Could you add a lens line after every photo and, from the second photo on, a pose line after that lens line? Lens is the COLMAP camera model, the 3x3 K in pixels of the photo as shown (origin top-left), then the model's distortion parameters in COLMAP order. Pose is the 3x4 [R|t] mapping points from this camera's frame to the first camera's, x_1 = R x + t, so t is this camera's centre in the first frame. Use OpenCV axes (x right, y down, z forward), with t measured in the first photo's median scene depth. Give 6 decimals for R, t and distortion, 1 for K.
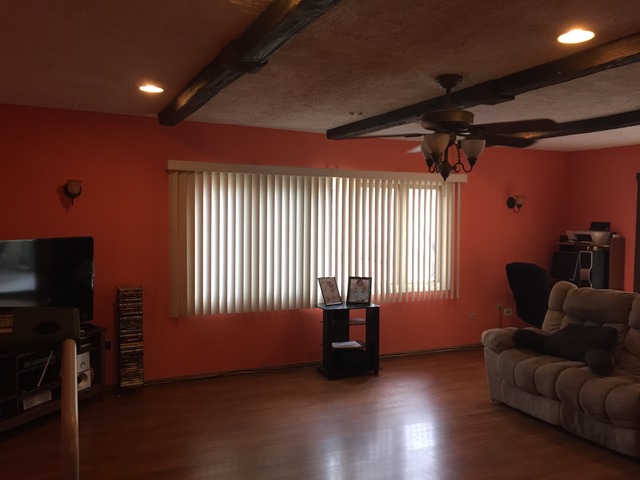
lens RADIAL K [[550.0, 0, 316.9], [0, 550.0, 239.4], [0, 0, 1]] dist [0.054519, -0.047876]
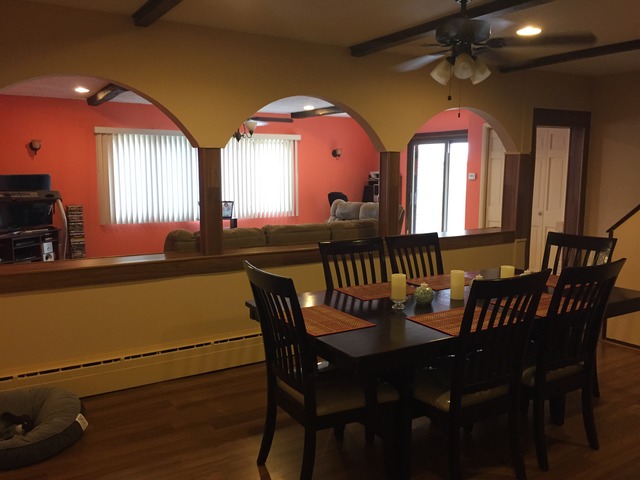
lens RADIAL K [[550.0, 0, 324.7], [0, 550.0, 239.8], [0, 0, 1]] dist [0.054519, -0.047876]
pose [[0.993940, -0.021285, 0.107841, 0.210647], [0.011563, 0.995876, 0.089986, 0.045530], [-0.109311, -0.088194, 0.990087, -0.687702]]
